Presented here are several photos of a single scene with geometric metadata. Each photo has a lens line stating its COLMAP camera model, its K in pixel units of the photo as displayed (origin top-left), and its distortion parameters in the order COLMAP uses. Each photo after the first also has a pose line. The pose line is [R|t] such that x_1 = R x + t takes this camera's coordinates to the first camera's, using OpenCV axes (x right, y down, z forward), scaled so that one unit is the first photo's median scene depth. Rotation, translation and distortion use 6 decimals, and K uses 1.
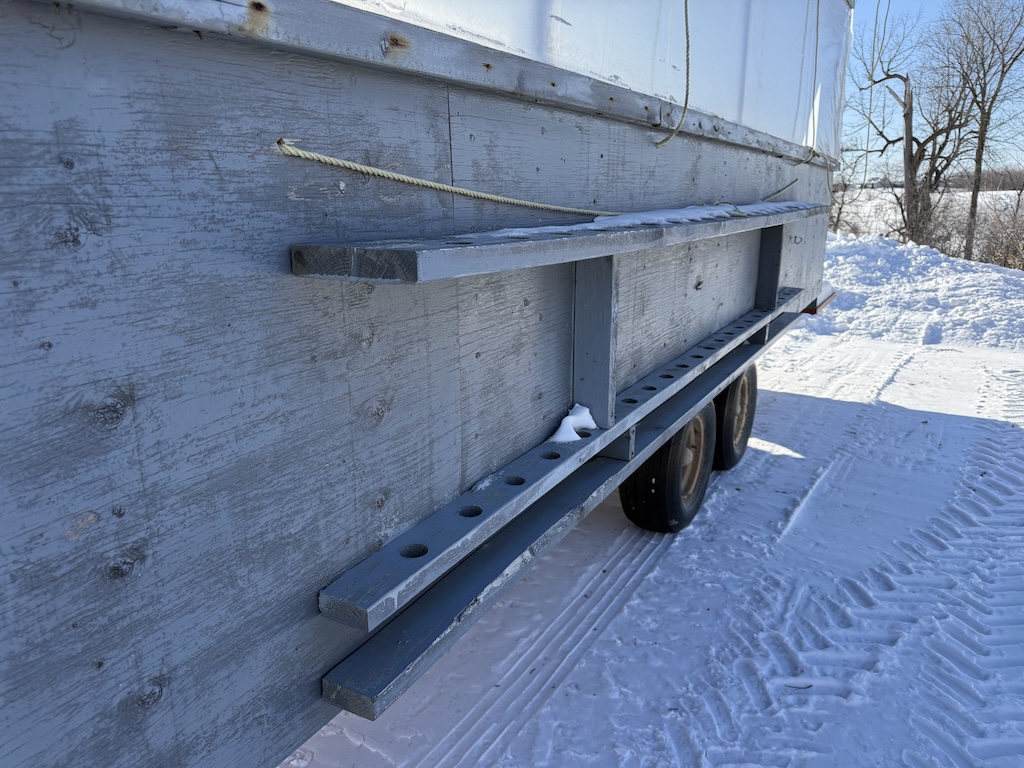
lens RADIAL K [[708.0, 0, 512.0], [0, 708.0, 384.0], [0, 0, 1]] dist [0.061483, -0.070003]
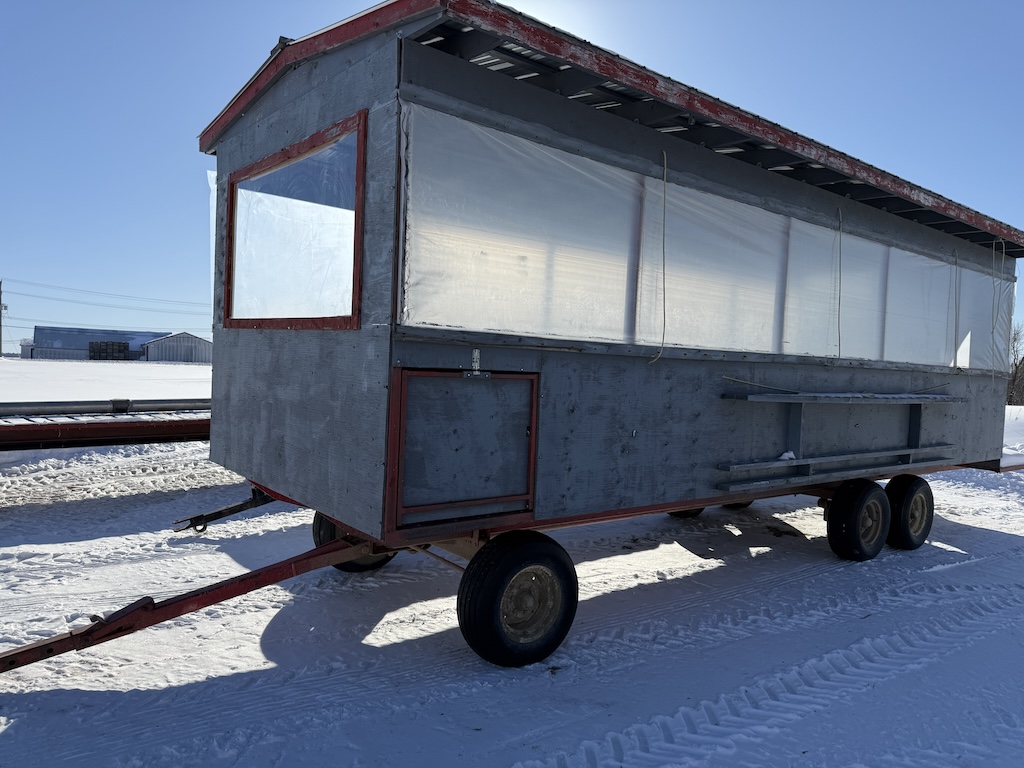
lens RADIAL K [[708.0, 0, 512.0], [0, 708.0, 384.0], [0, 0, 1]] dist [0.061483, -0.070003]
pose [[0.926395, 0.058609, -0.371965, 0.128277], [-0.144179, 0.967744, -0.206601, 0.642428], [0.347858, 0.245024, 0.904963, -2.648284]]
